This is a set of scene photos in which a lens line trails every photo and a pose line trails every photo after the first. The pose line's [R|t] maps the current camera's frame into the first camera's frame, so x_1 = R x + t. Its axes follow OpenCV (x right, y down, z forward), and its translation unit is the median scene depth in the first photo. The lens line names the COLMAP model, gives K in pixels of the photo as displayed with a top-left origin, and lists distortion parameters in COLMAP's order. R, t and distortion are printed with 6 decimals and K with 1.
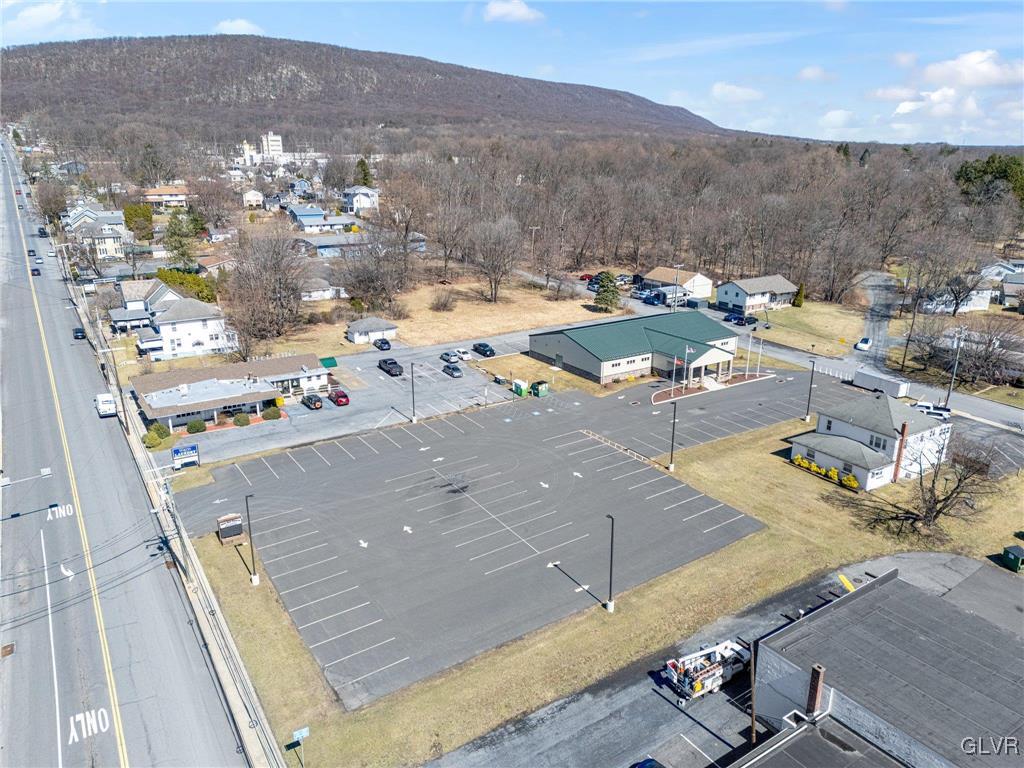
lens RADIAL K [[746.7, 0, 512.0], [0, 746.7, 384.0], [0, 0, 1]] dist [0.115896, -0.131390]
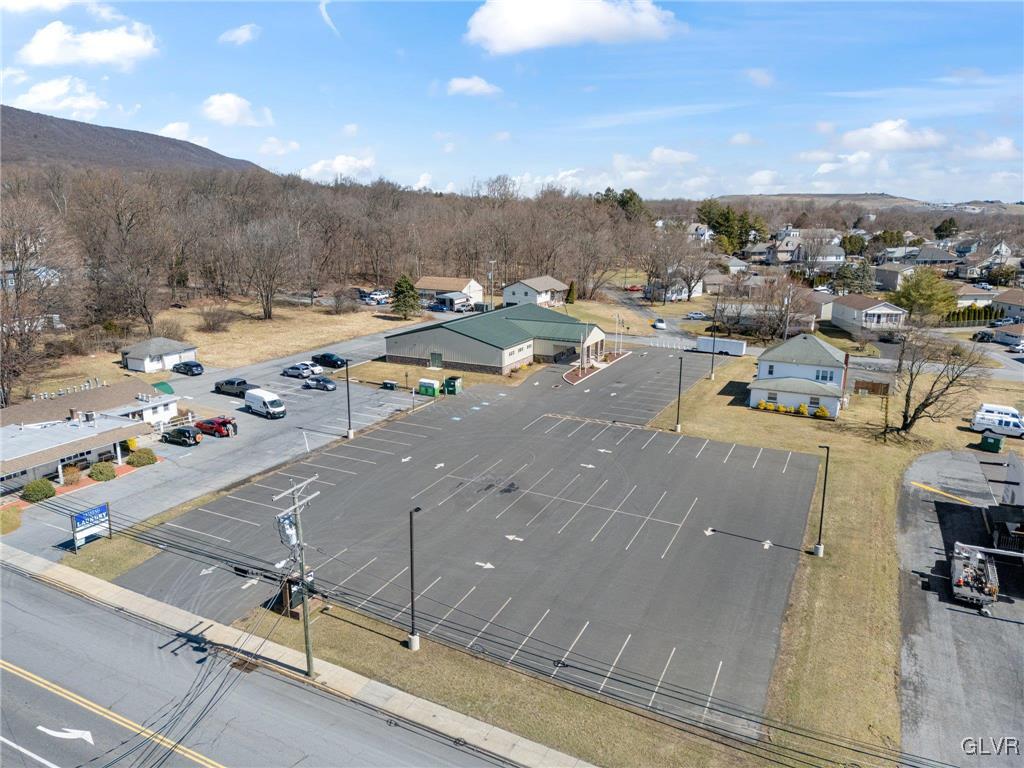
lens RADIAL K [[746.7, 0, 512.0], [0, 746.7, 384.0], [0, 0, 1]] dist [0.115896, -0.131390]
pose [[0.855653, -0.115215, 0.504562, -0.356486], [0.150452, 0.988177, -0.029495, 0.042365], [-0.495199, 0.101150, 0.862871, 0.227283]]
